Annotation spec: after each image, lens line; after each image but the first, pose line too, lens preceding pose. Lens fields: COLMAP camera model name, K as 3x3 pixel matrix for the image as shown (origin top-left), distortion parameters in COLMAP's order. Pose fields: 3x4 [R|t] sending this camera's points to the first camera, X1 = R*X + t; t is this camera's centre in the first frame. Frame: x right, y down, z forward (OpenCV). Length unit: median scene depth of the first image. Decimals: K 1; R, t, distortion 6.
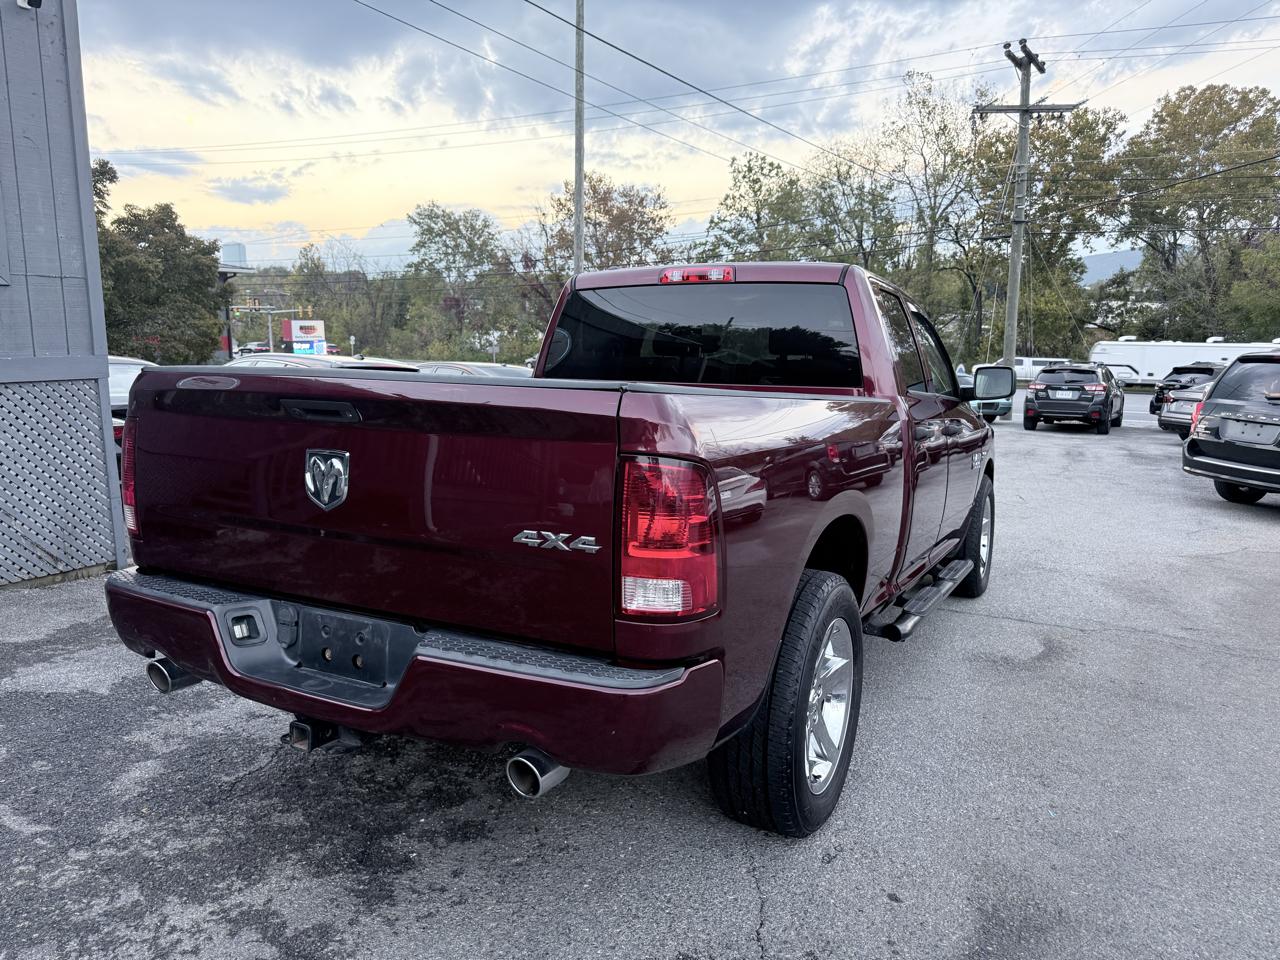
lens RADIAL K [[906.4, 0, 635.4], [0, 906.4, 480.1], [0, 0, 1]] dist [0.027849, -0.035472]
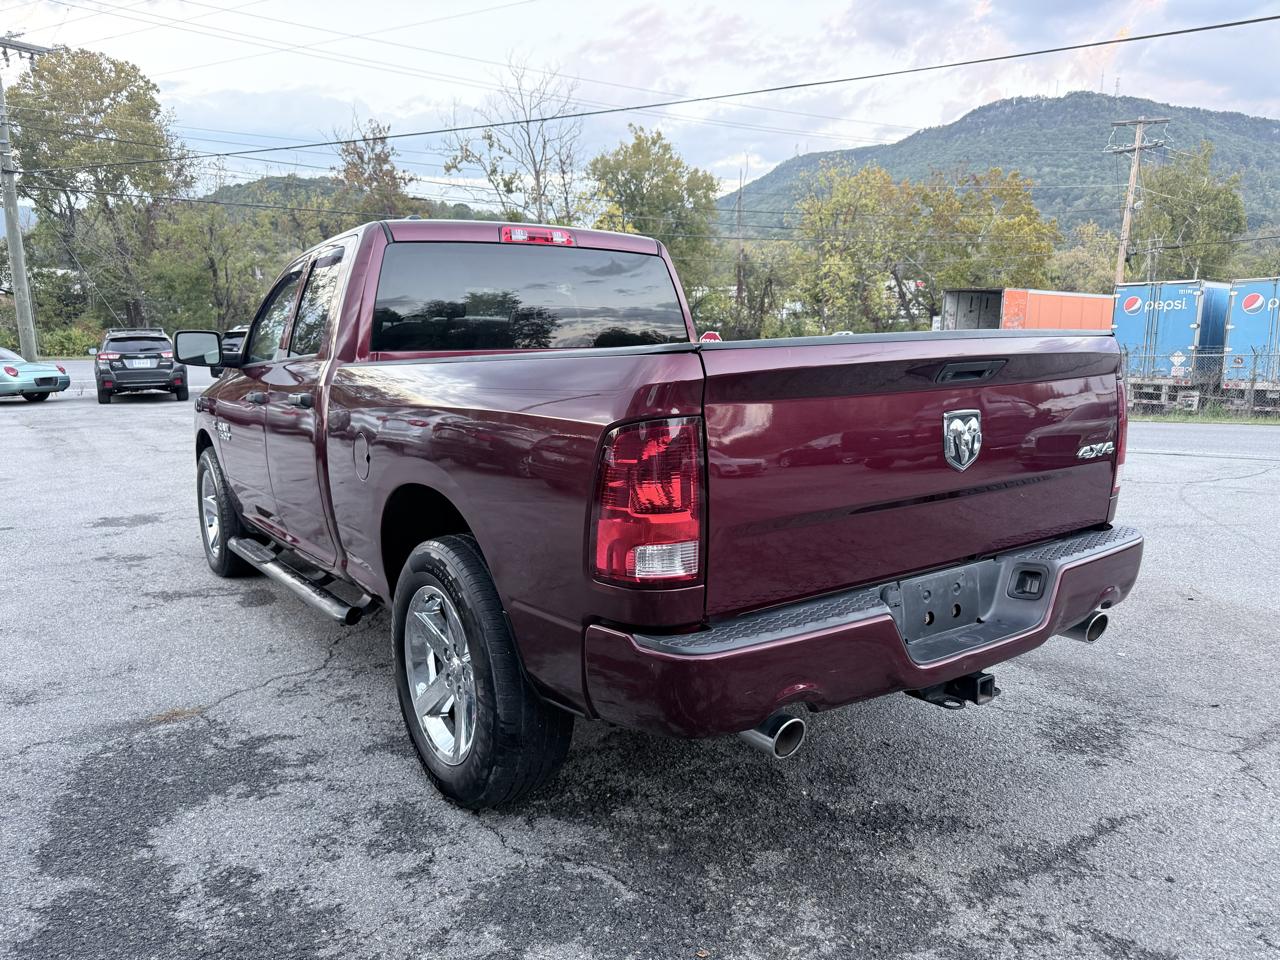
lens RADIAL K [[906.4, 0, 636.8], [0, 906.4, 485.3], [0, 0, 1]] dist [0.027849, -0.035472]
pose [[0.456791, -0.173788, 0.872433, -0.151871], [0.138051, 0.982699, 0.123471, -0.013796], [-0.878797, 0.064040, 0.472879, 0.090993]]
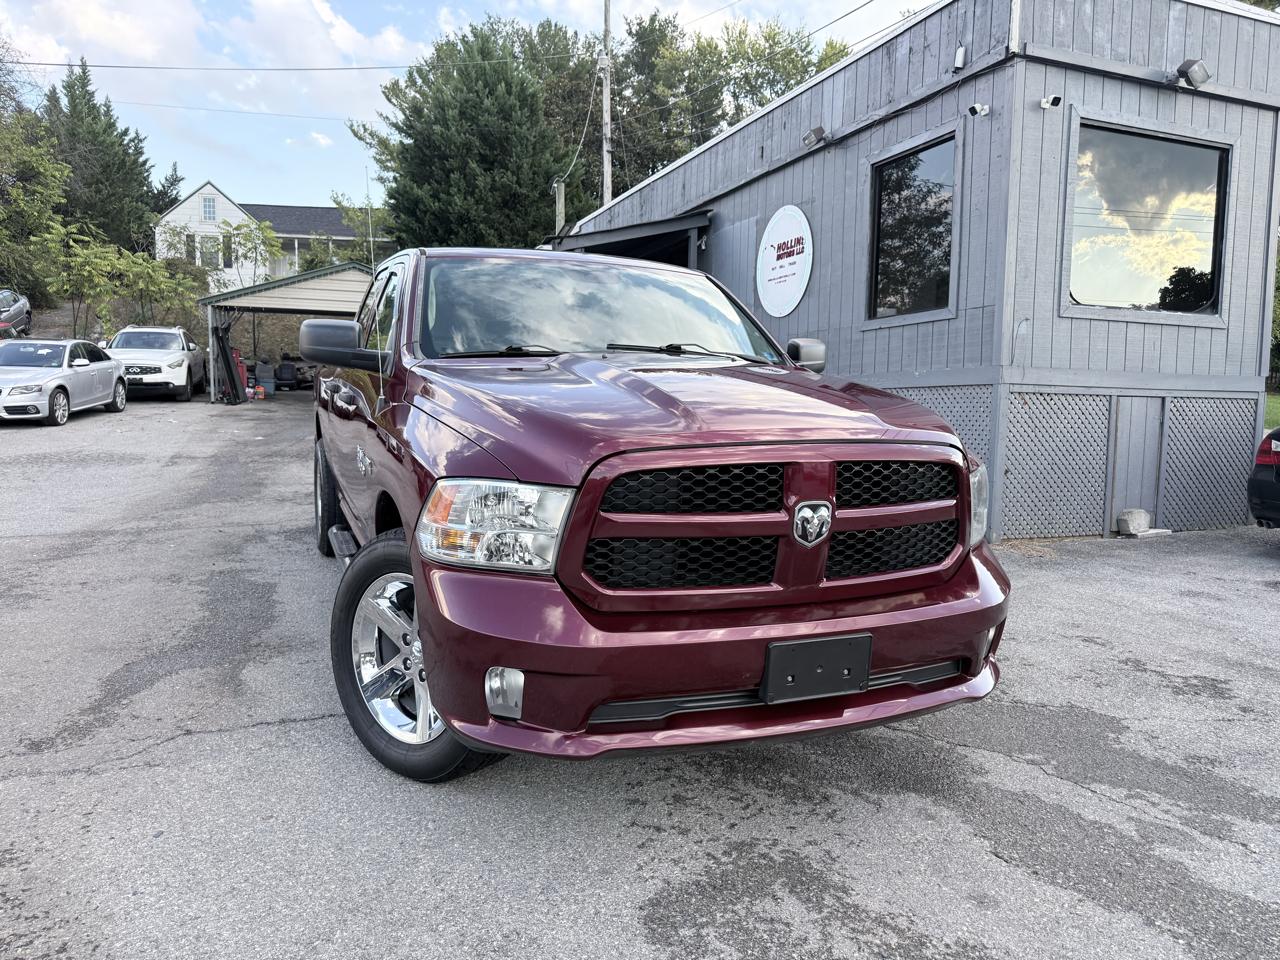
lens RADIAL K [[906.4, 0, 631.2], [0, 906.4, 480.6], [0, 0, 1]] dist [0.027849, -0.035472]
pose [[-0.642139, 0.049652, -0.764979, 0.193056], [-0.134777, 0.975044, 0.176421, -0.038094], [0.754647, 0.216388, -0.619422, 0.399755]]
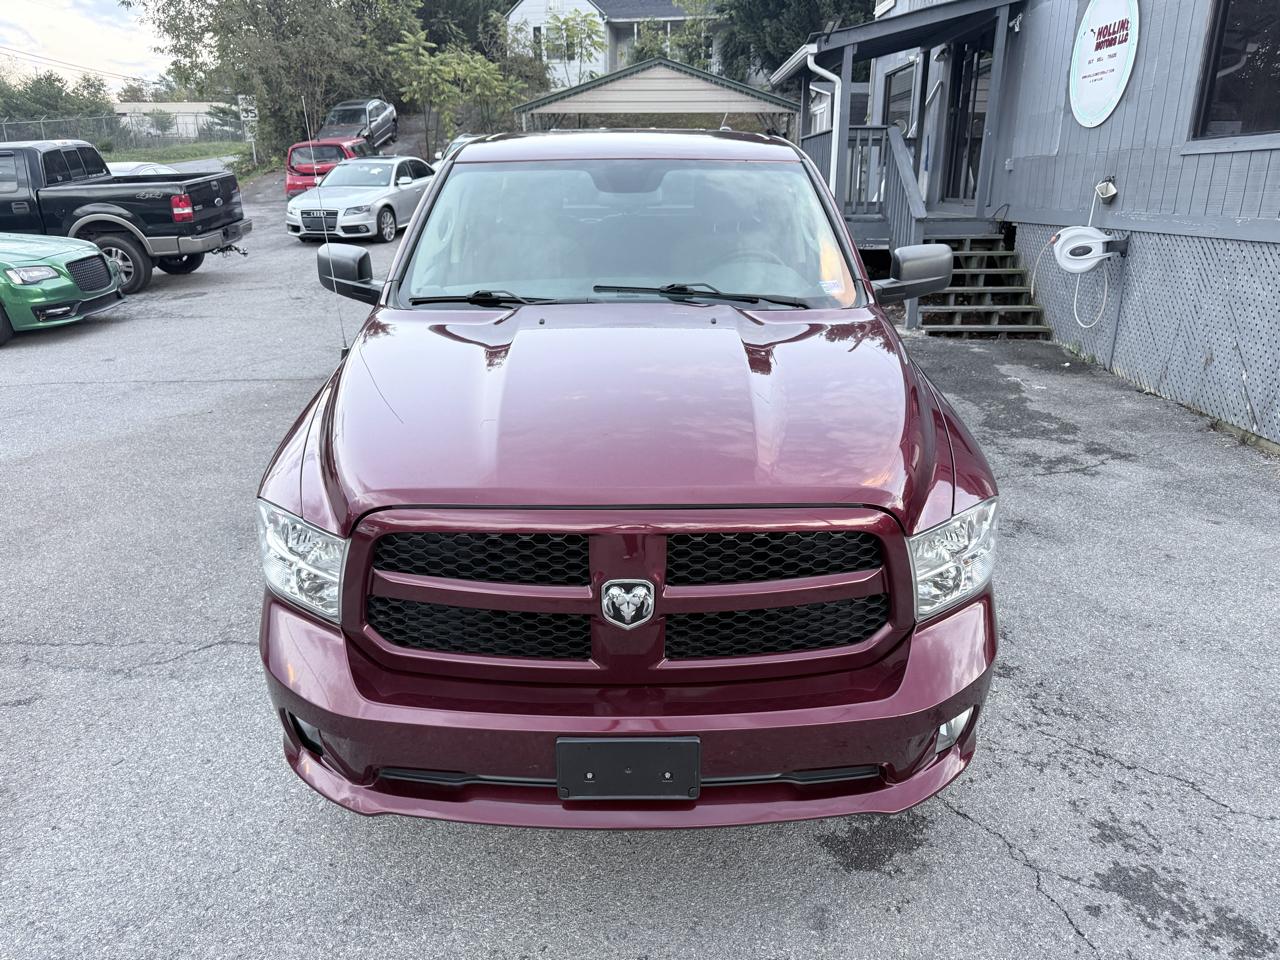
lens RADIAL K [[906.4, 0, 625.1], [0, 906.4, 485.9], [0, 0, 1]] dist [0.027849, -0.035472]
pose [[-0.884572, 0.140984, -0.444584, 0.129728], [-0.077105, 0.895900, 0.437514, -0.067103], [0.459985, 0.421292, -0.781618, 0.414290]]
